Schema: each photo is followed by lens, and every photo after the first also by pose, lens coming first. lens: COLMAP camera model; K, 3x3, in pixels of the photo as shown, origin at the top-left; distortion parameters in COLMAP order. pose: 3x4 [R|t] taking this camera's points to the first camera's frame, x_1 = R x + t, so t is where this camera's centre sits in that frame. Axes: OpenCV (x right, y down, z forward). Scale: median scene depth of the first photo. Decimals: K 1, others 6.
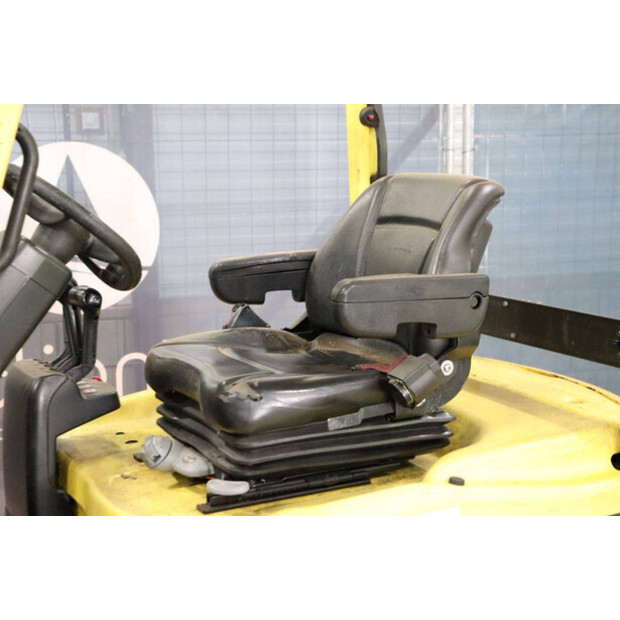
lens RADIAL K [[1095.4, 0, 310.0], [0, 1095.4, 310.0], [0, 0, 1]] dist [0.187447, -0.000538]
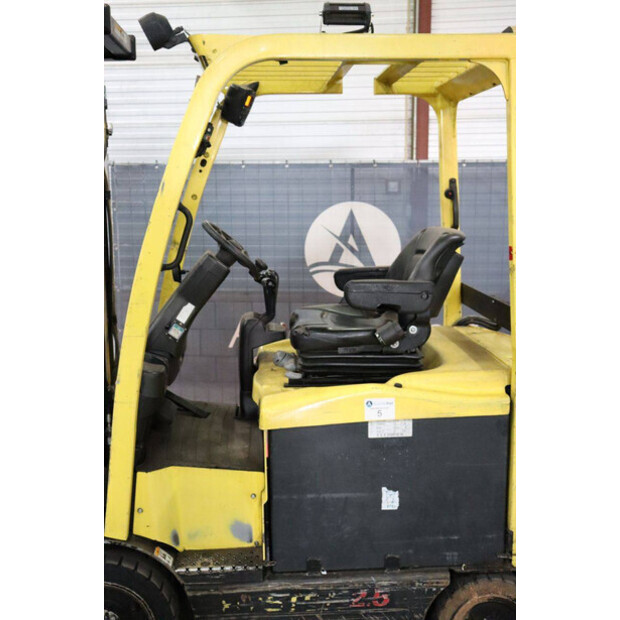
lens RADIAL K [[744.3, 0, 310.0], [0, 744.3, 310.0], [0, 0, 1]] dist [0.005574, 0.024743]
pose [[0.903401, 0.073300, -0.422485, 0.504665], [-0.069130, 0.997289, 0.025208, -0.002191], [0.423187, 0.006433, 0.906019, -0.257251]]
